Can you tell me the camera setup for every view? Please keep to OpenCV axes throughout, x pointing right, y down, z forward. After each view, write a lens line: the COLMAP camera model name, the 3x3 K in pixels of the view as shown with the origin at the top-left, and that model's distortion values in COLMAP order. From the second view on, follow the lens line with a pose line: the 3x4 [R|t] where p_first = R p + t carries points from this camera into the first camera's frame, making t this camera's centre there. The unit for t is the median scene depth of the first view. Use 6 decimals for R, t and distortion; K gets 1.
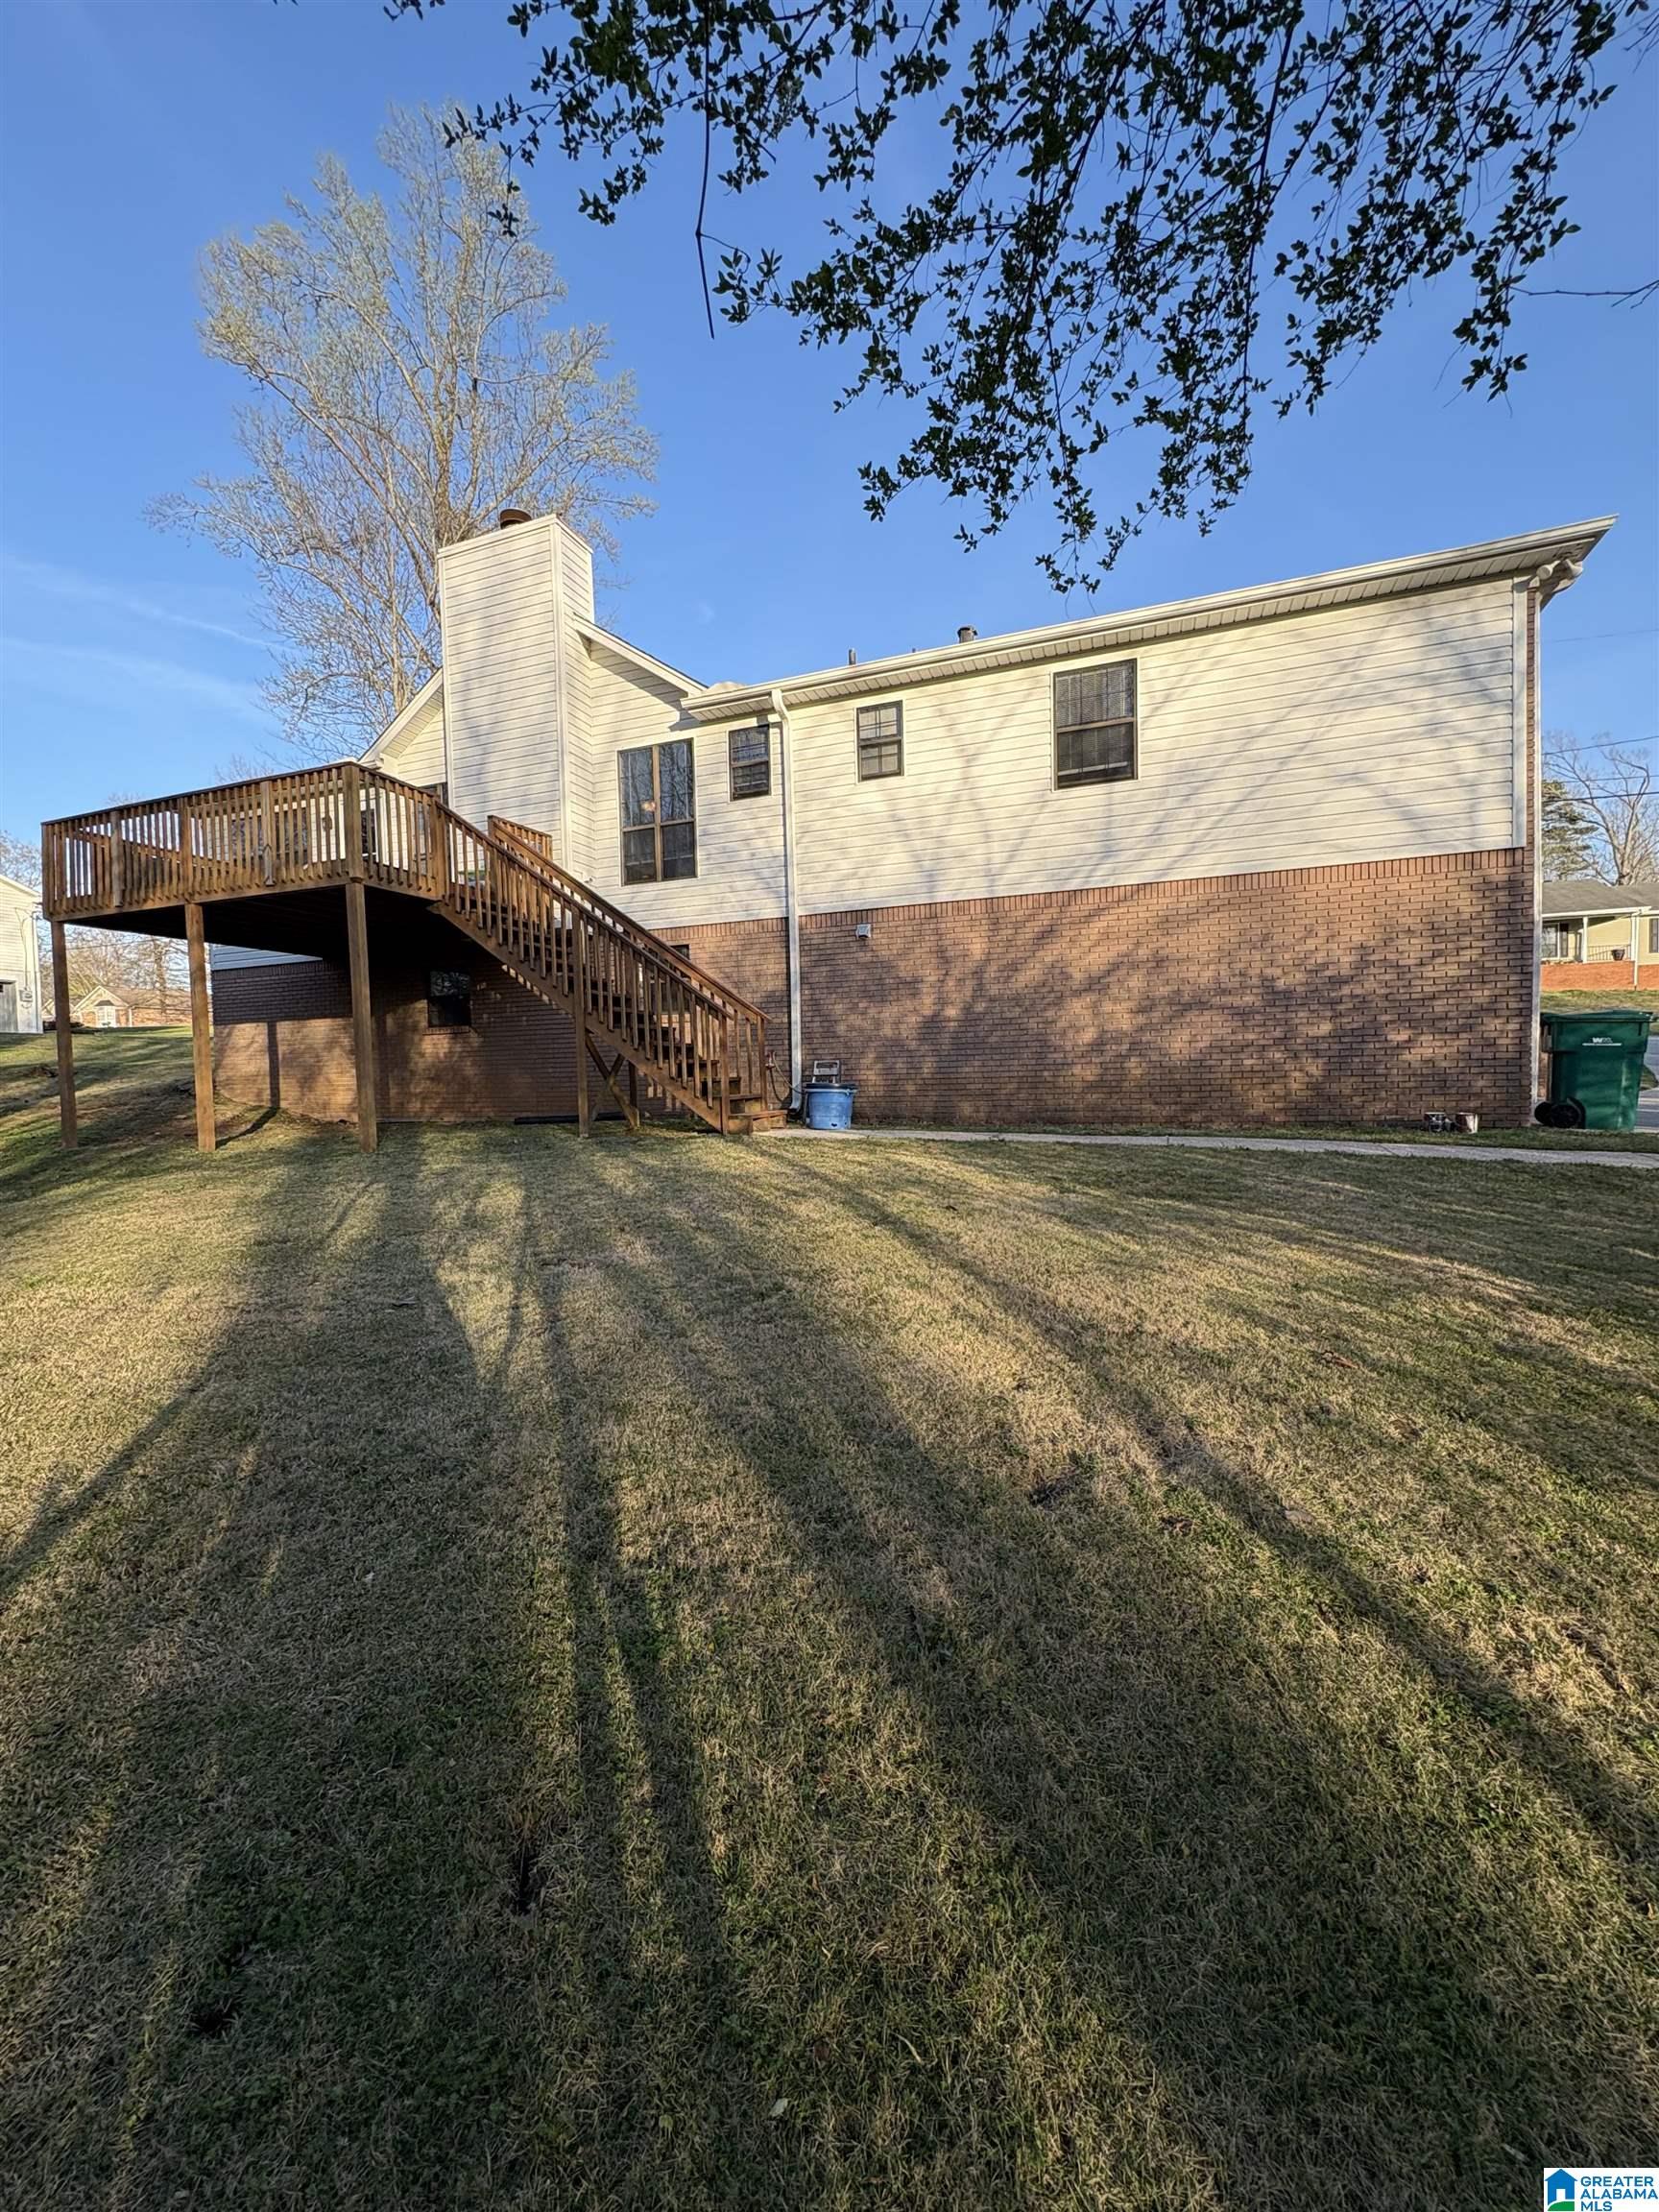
lens RADIAL K [[890.2, 0, 829.5], [0, 890.2, 1106.0], [0, 0, 1]] dist [-0.000806, -0.000279]
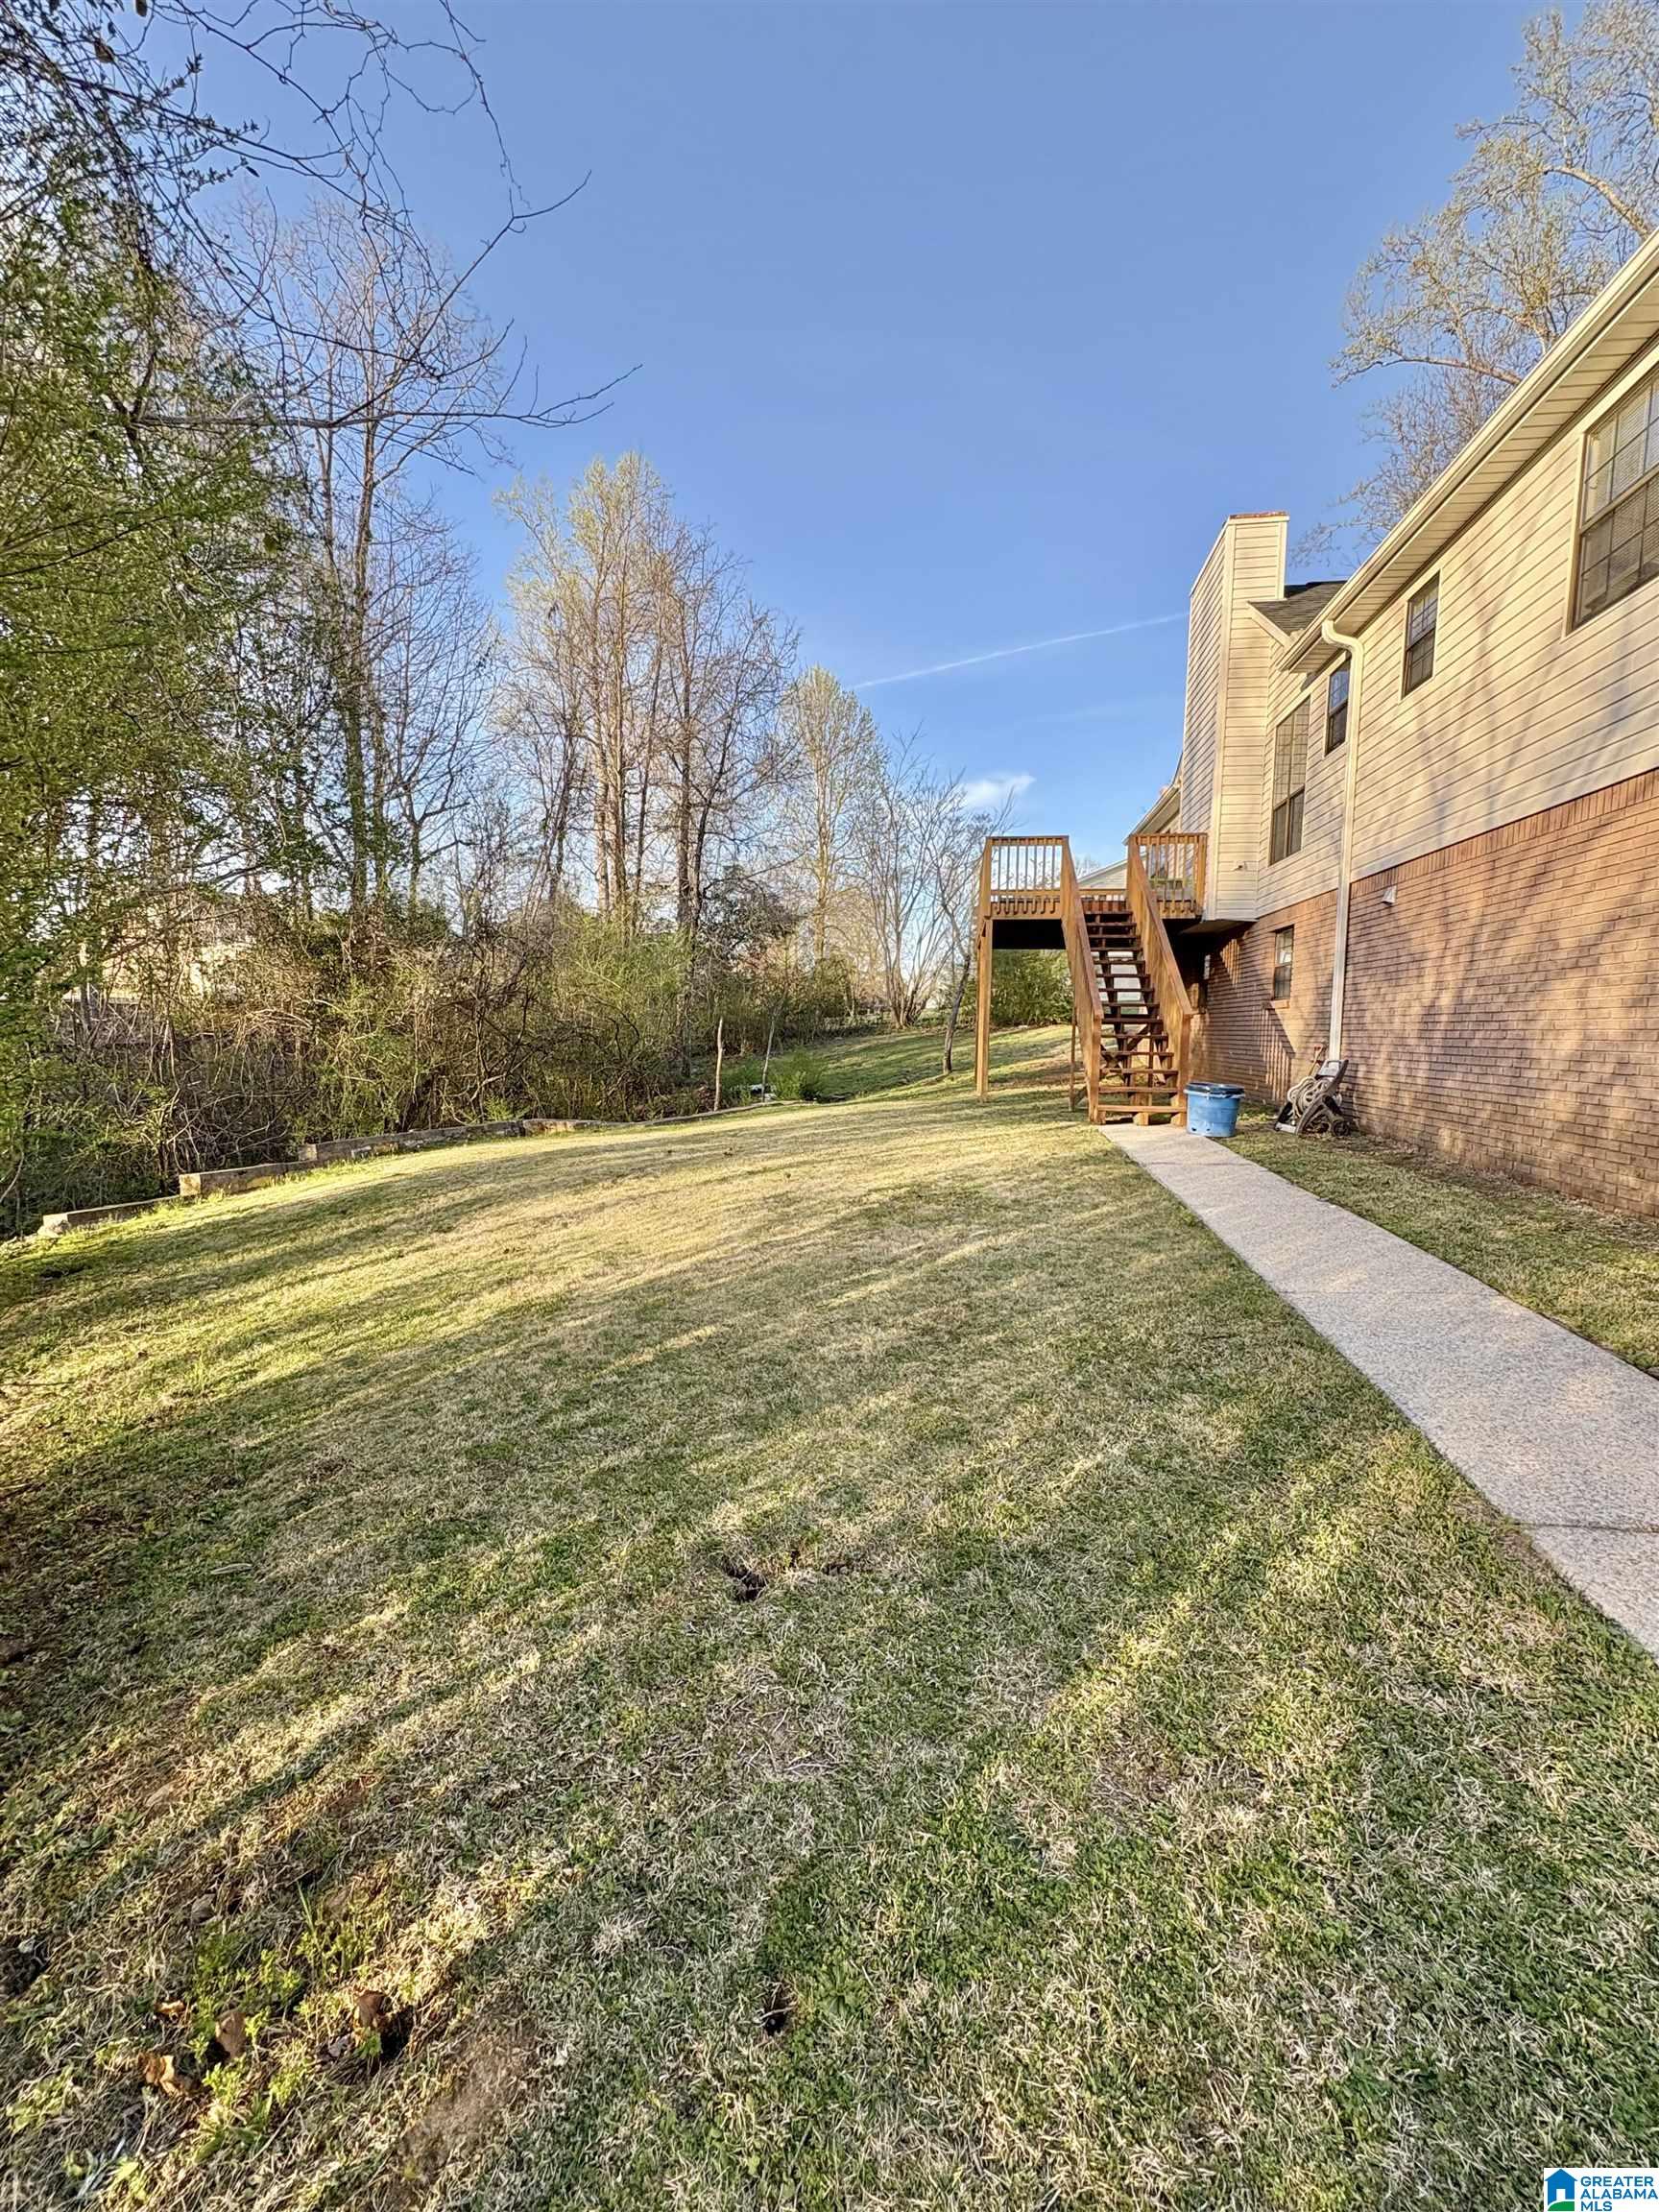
lens RADIAL K [[890.2, 0, 829.5], [0, 890.2, 1106.0], [0, 0, 1]] dist [-0.000806, -0.000279]
pose [[0.182401, 0.115924, -0.976366, 0.782783], [-0.052685, 0.992751, 0.108027, -0.075742], [0.981812, 0.031736, 0.187187, 0.405936]]
